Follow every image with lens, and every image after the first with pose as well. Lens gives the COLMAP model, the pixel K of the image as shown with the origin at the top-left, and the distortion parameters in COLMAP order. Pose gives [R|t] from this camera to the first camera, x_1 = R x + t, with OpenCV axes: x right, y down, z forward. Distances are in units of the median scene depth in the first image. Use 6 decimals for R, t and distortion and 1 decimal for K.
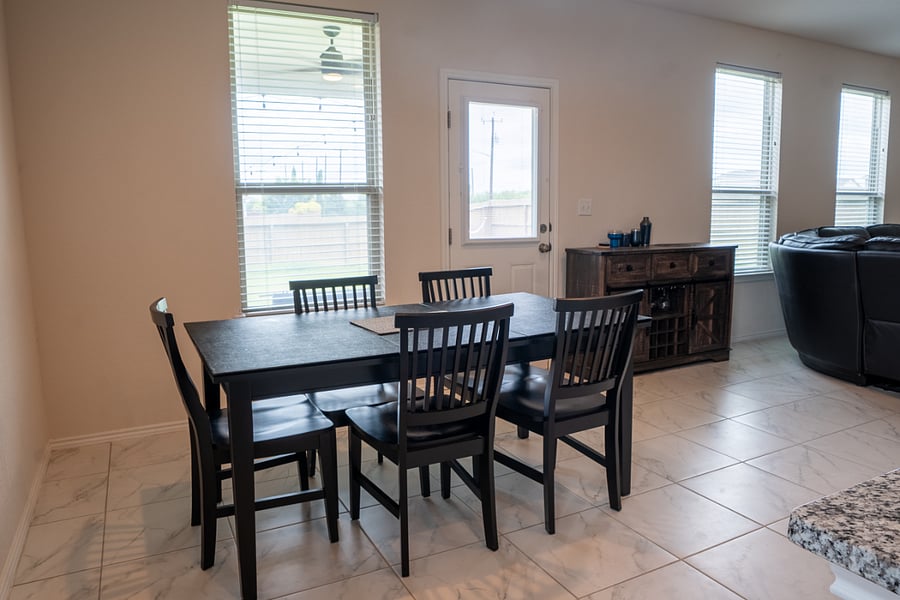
lens RADIAL K [[628.2, 0, 451.6], [0, 628.2, 291.5], [0, 0, 1]] dist [-0.066114, 0.020426]
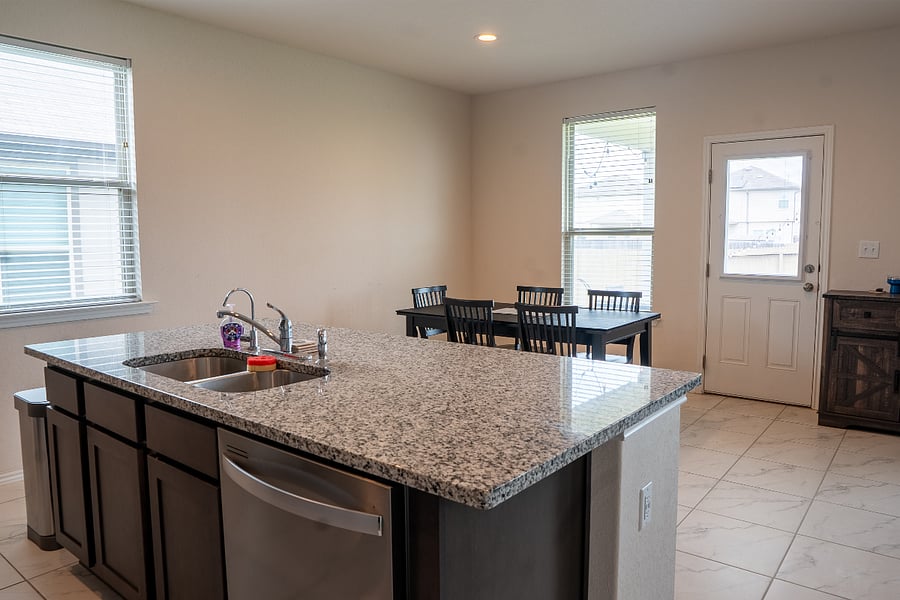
lens RADIAL K [[628.2, 0, 450.6], [0, 628.2, 292.4], [0, 0, 1]] dist [-0.066114, 0.020426]
pose [[0.406013, 0.090418, -0.909383, 0.833127], [-0.119566, 0.991795, 0.045230, -0.035825], [0.906012, 0.090367, 0.413493, 0.037638]]
